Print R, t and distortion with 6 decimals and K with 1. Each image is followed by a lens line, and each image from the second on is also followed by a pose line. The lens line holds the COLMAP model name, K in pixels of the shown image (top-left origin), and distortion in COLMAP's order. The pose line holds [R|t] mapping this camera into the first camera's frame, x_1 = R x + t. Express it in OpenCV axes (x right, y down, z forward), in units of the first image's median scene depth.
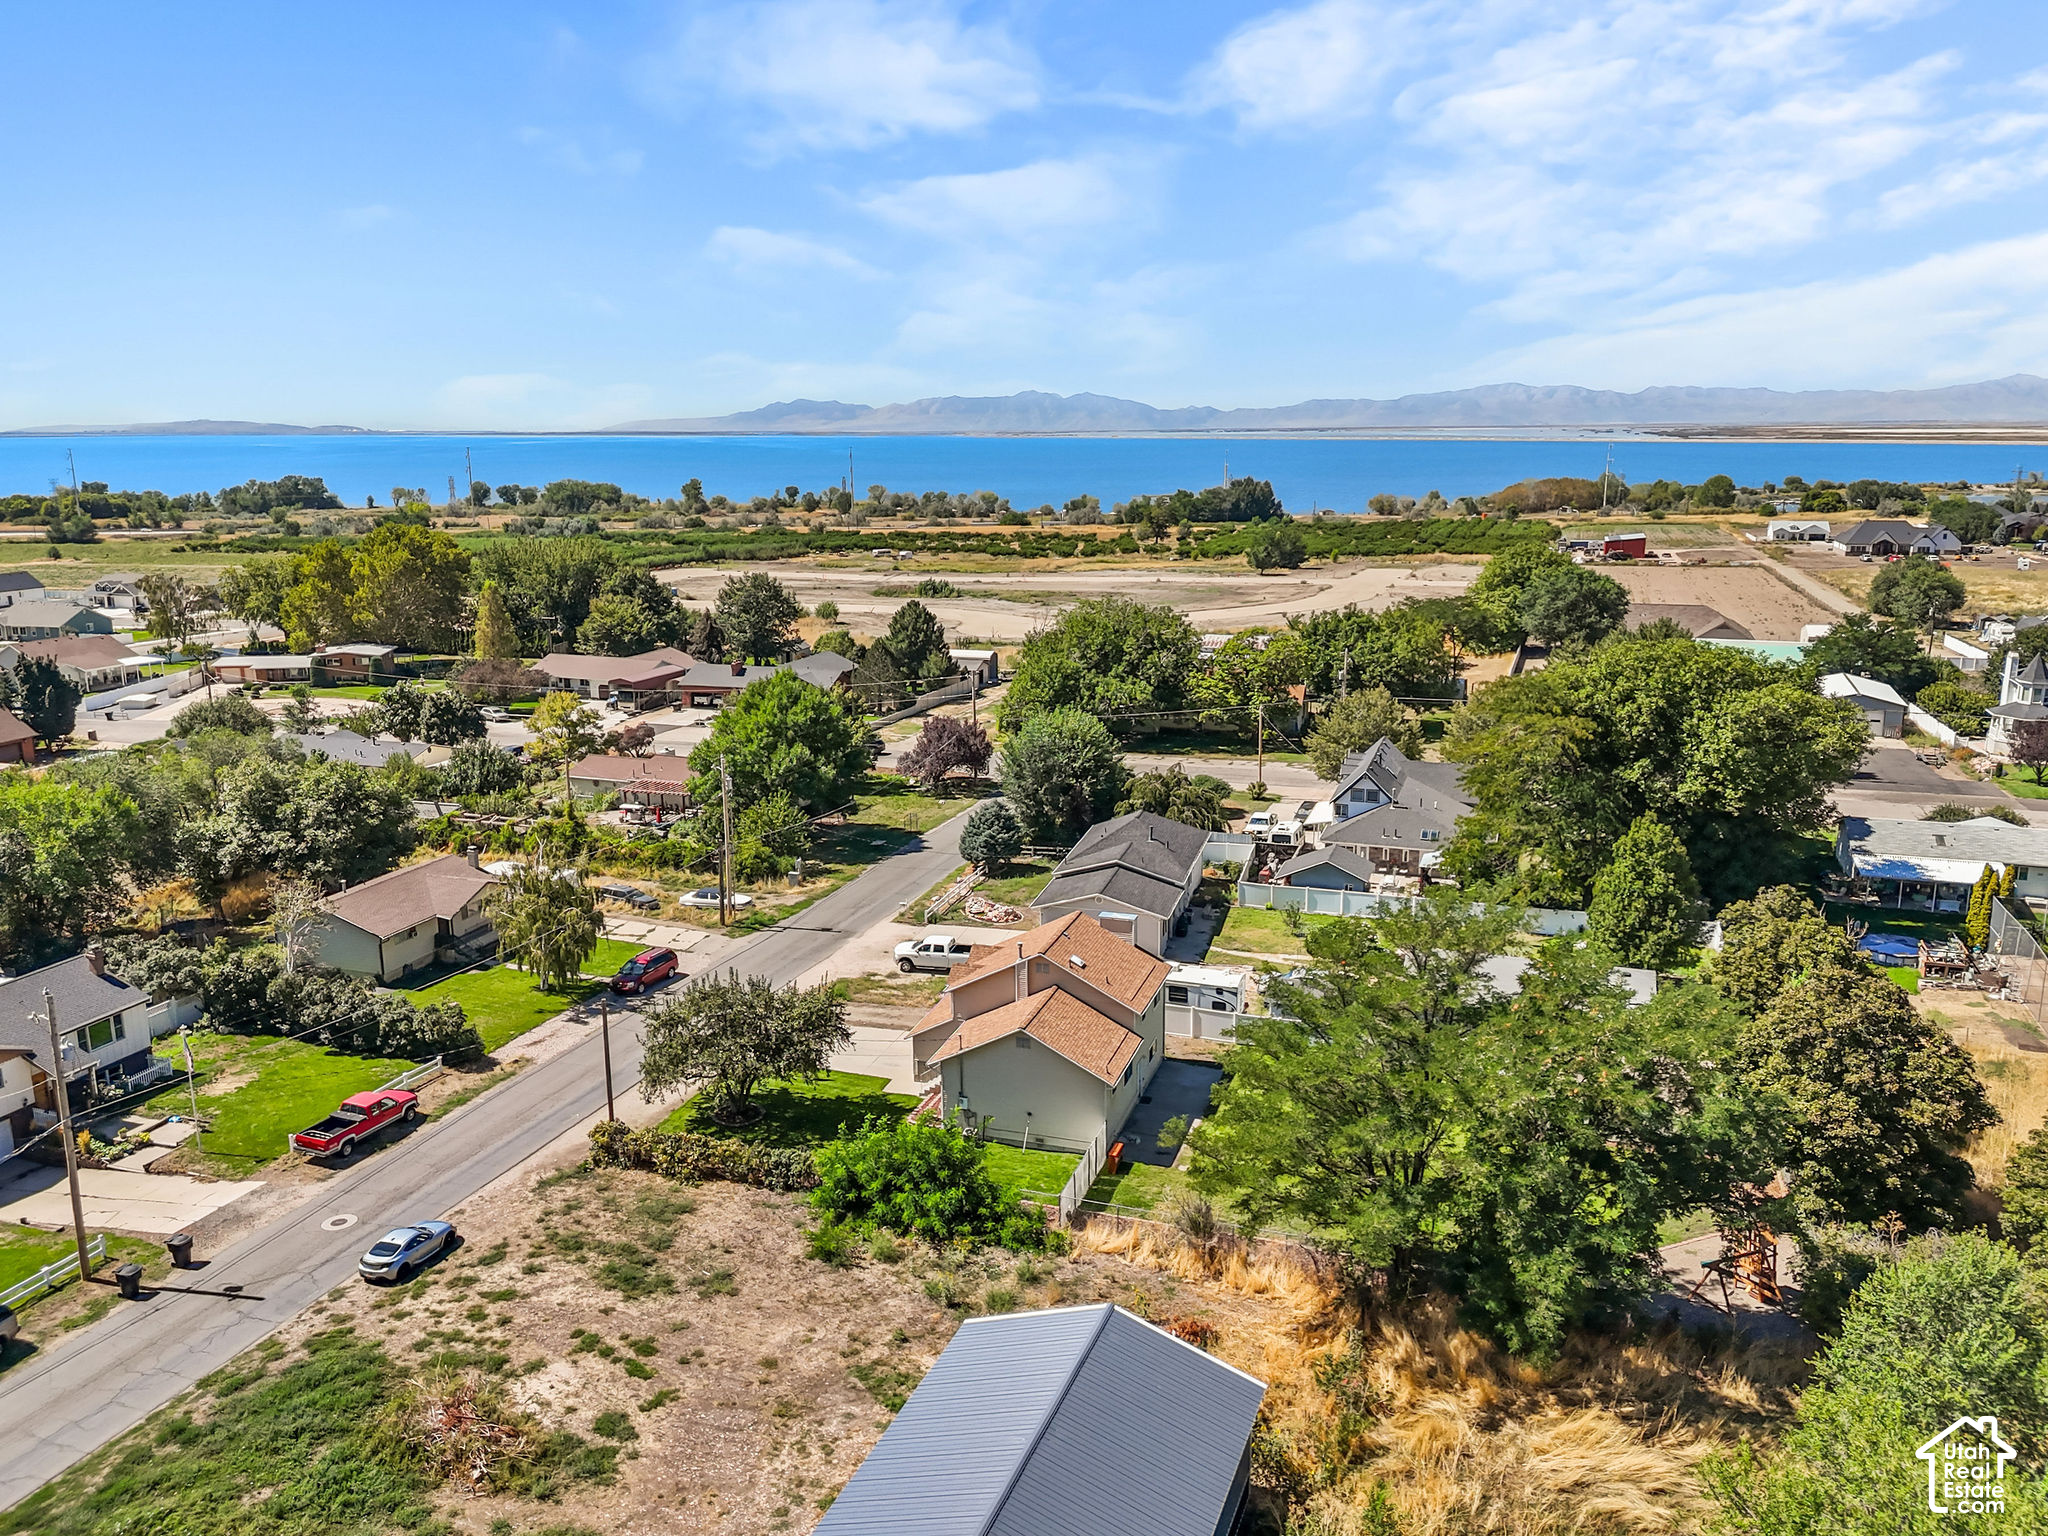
lens RADIAL K [[1550.7, 0, 1011.5], [0, 1550.7, 765.9], [0, 0, 1]] dist [0.063027, -0.058057]
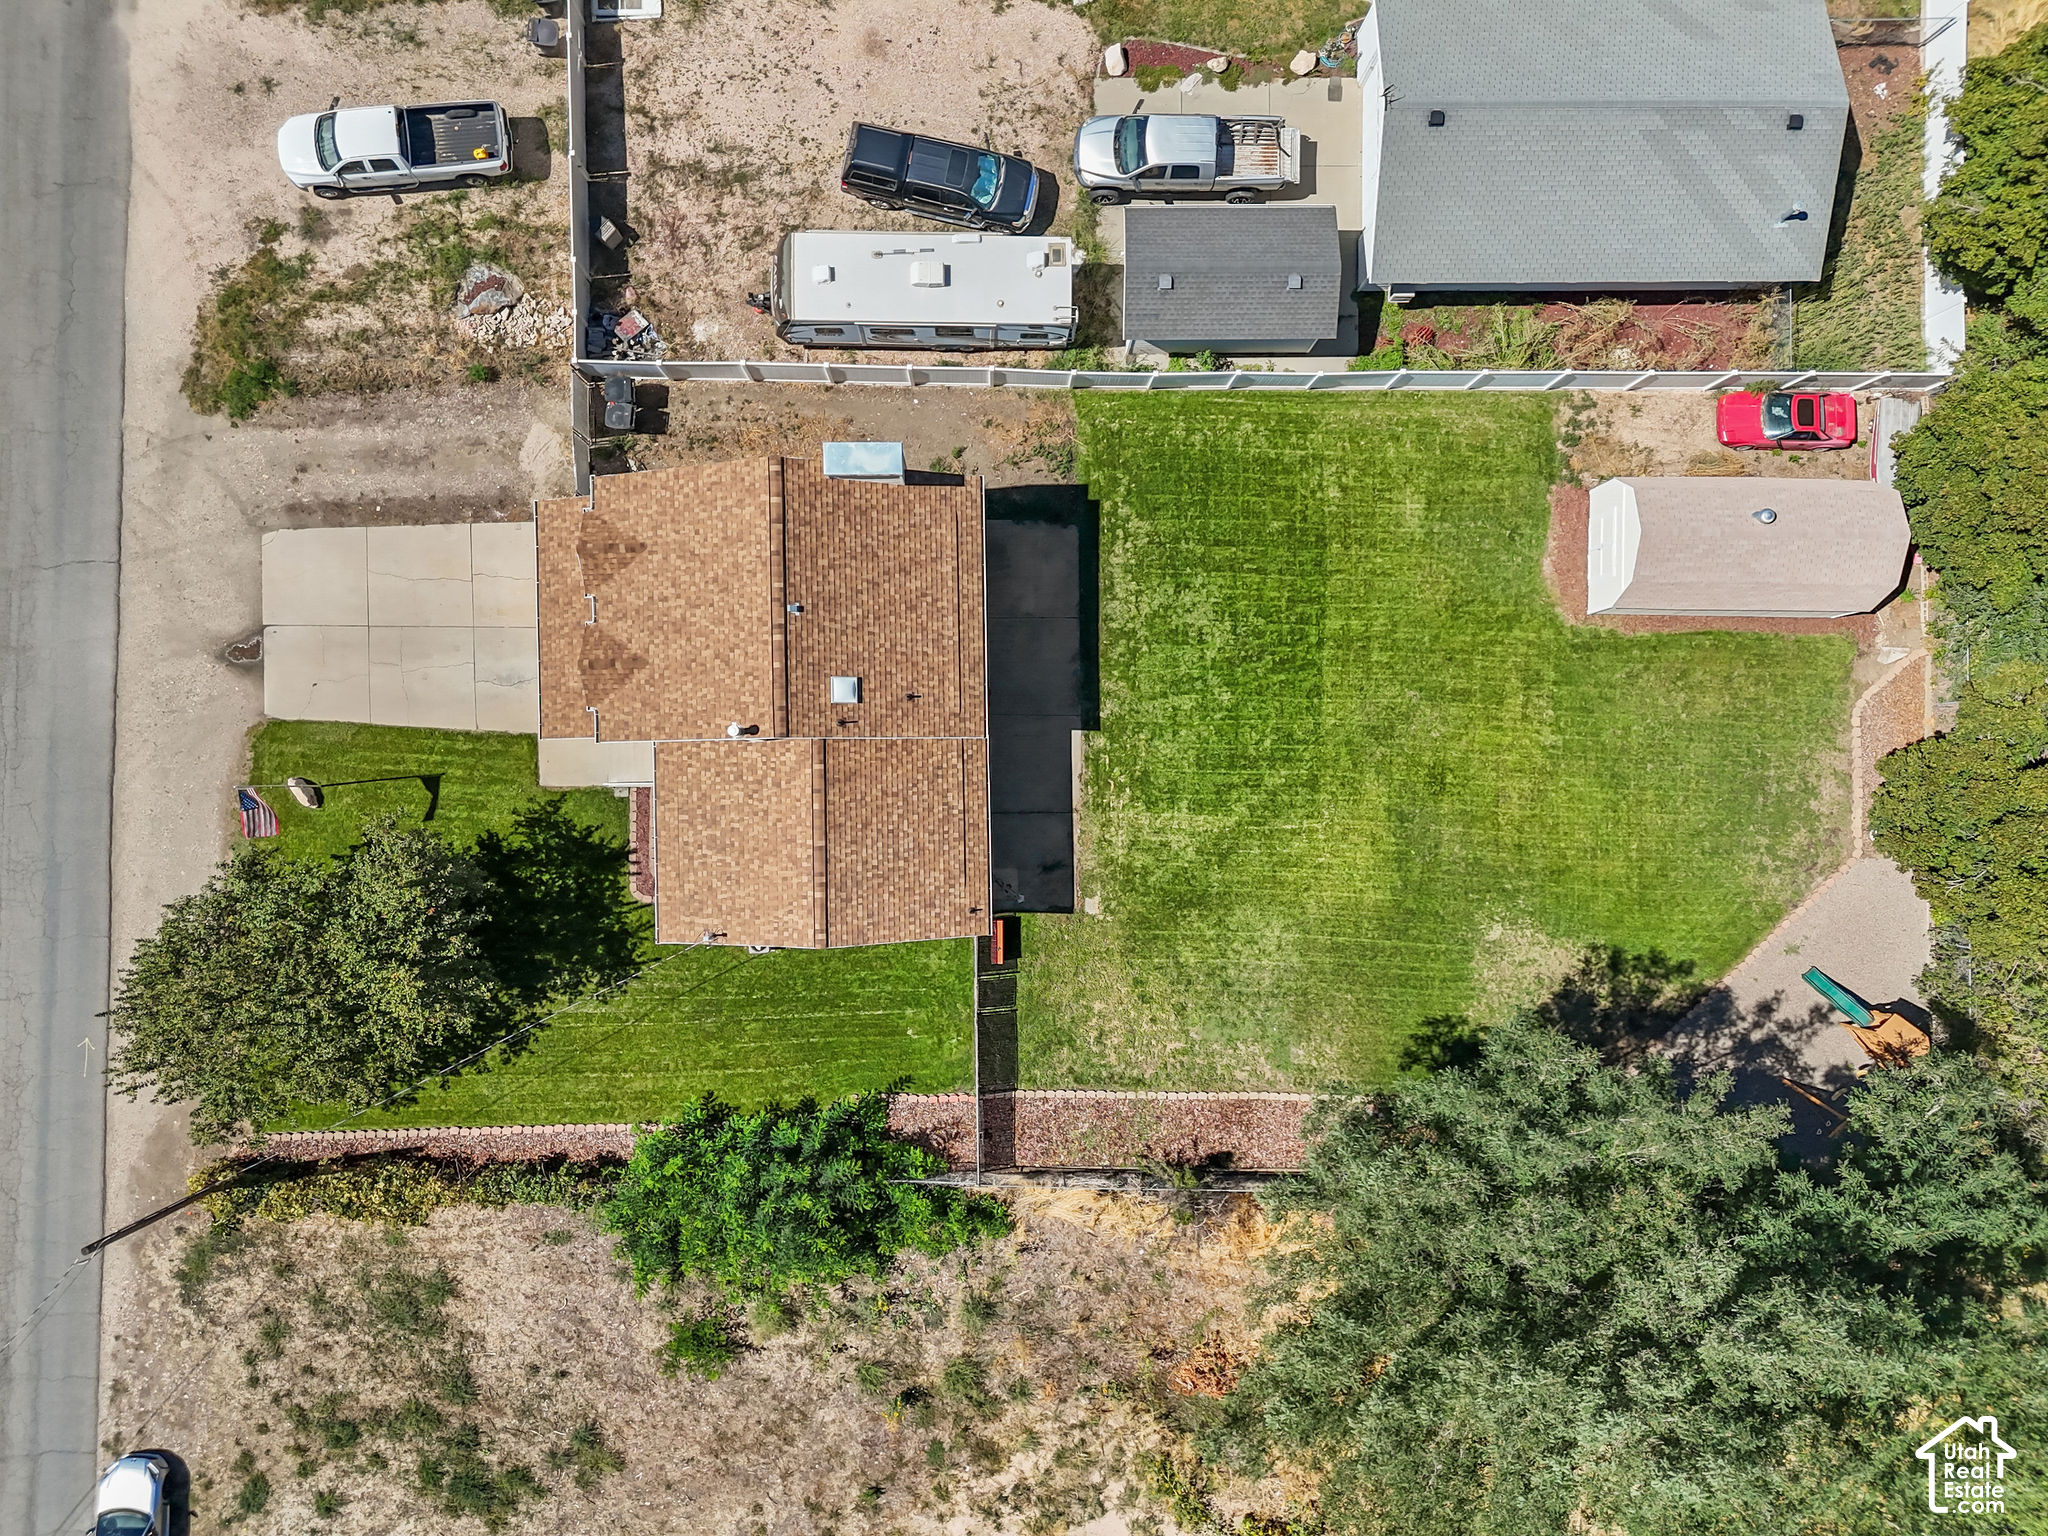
lens RADIAL K [[1550.7, 0, 1011.5], [0, 1550.7, 765.9], [0, 0, 1]] dist [0.063027, -0.058057]
pose [[0.942881, -0.329968, 0.045783, 0.069252], [0.028282, 0.216225, 0.975934, -0.417581], [-0.331926, -0.918895, 0.213206, 0.946747]]
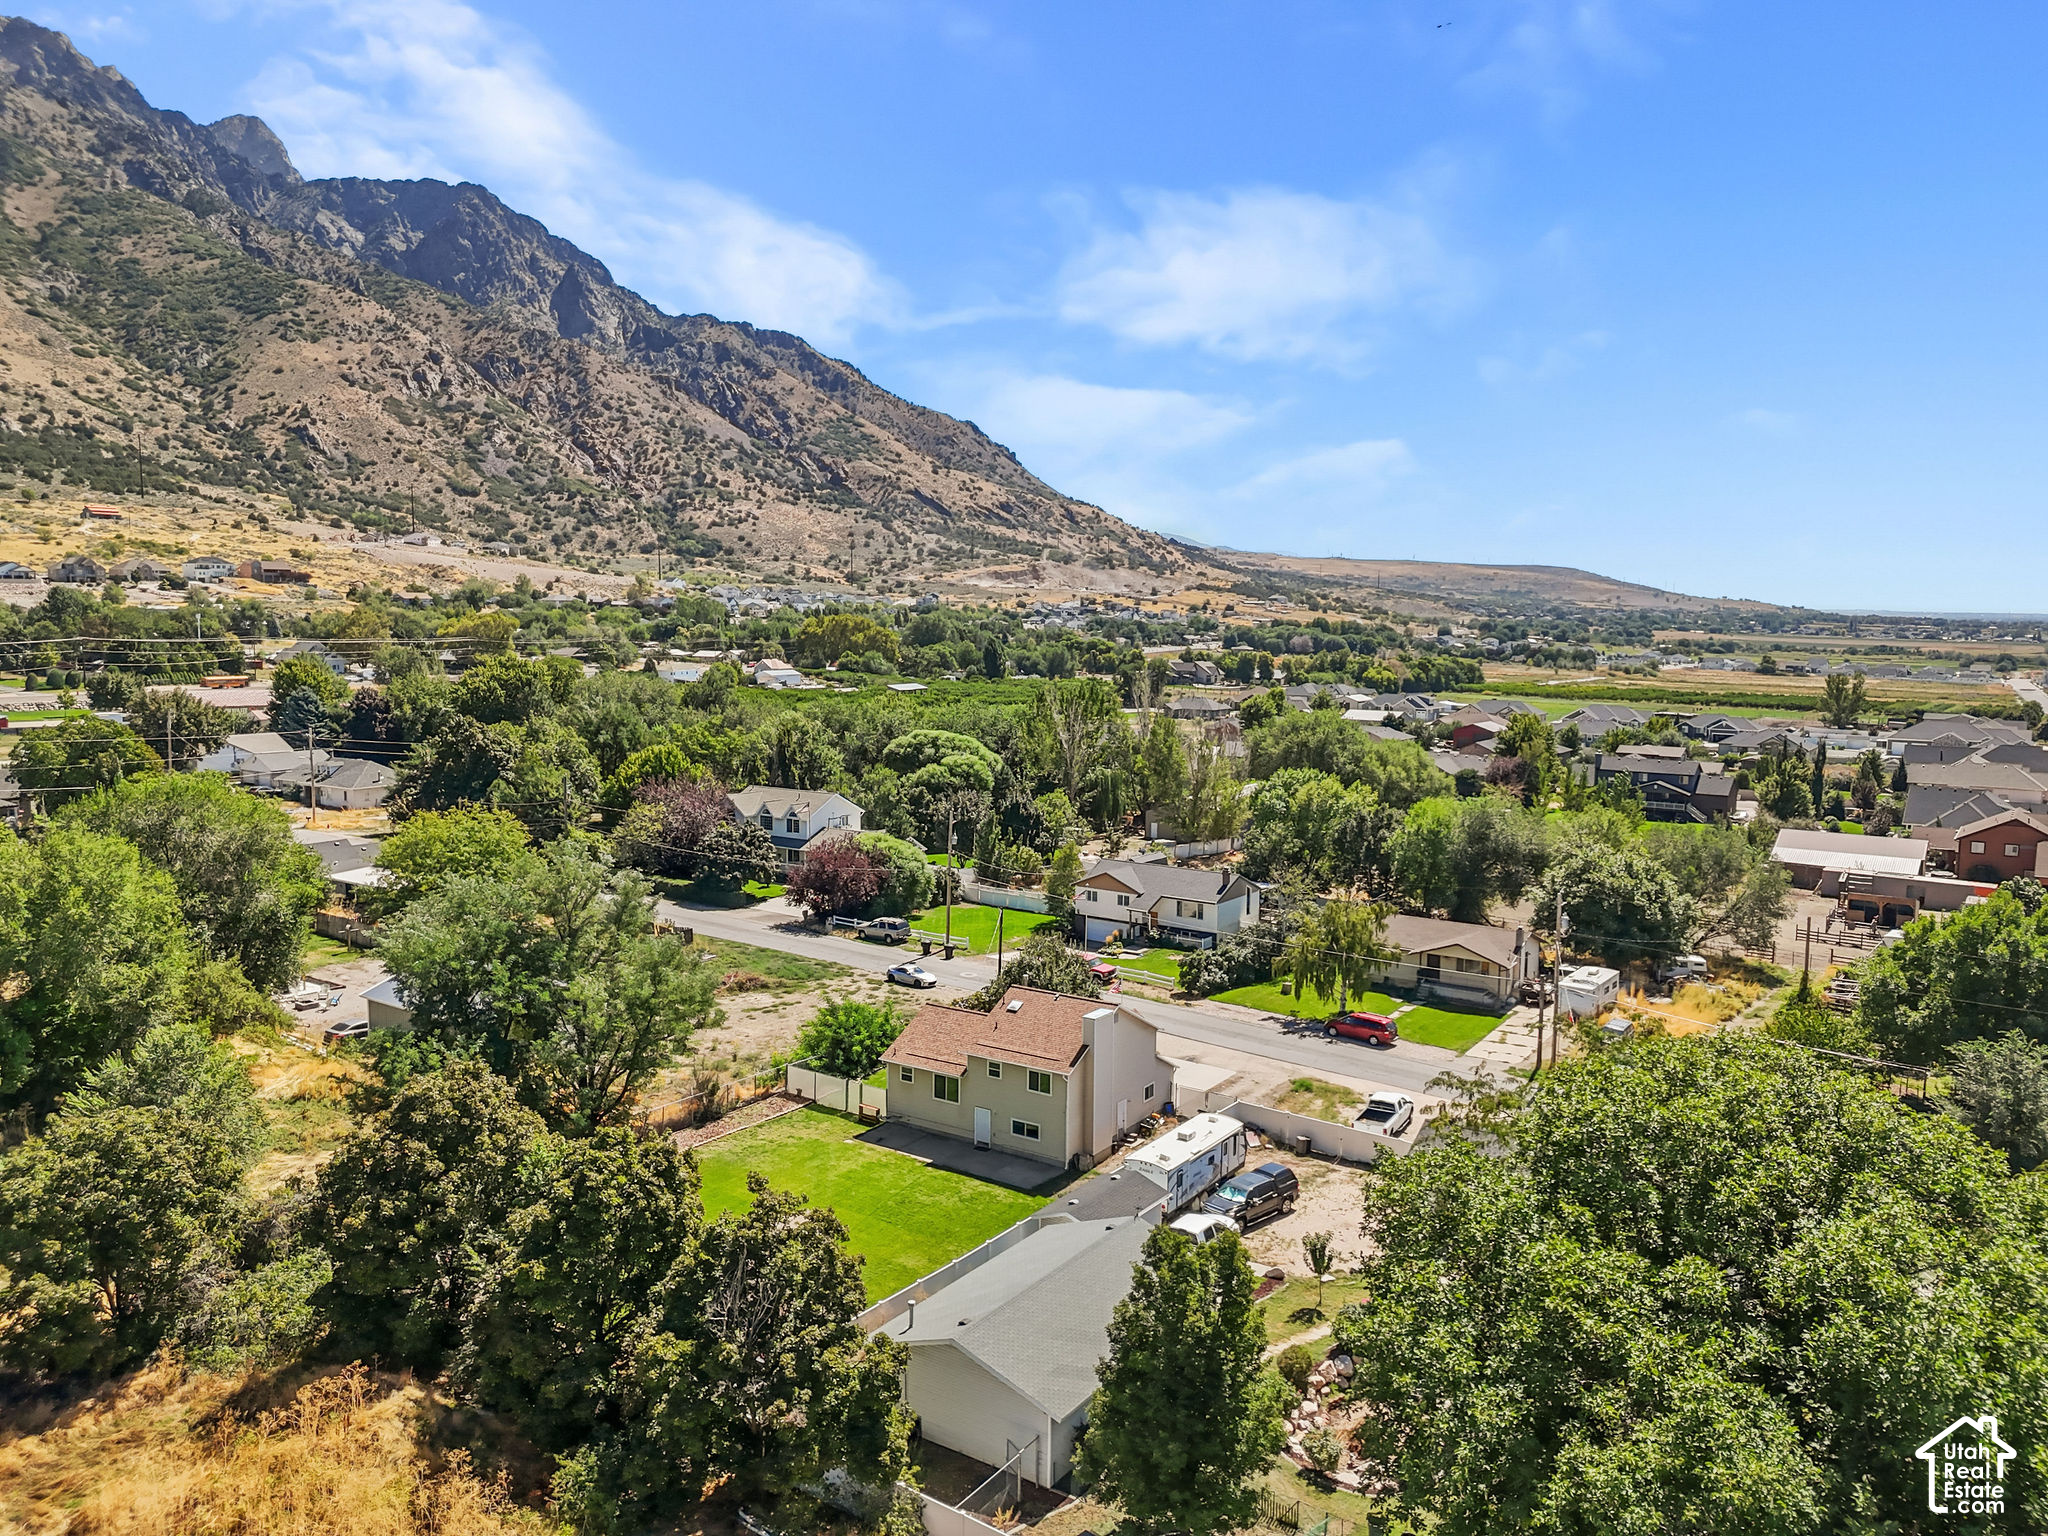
lens RADIAL K [[1530.0, 0, 1027.3], [0, 1530.0, 756.3], [0, 0, 1]] dist [0.080560, -0.063426]
pose [[-0.260271, 0.102238, -0.960108, 1.217033], [-0.219574, 0.962057, 0.161969, -0.255876], [0.940237, 0.252971, -0.227946, 1.358724]]
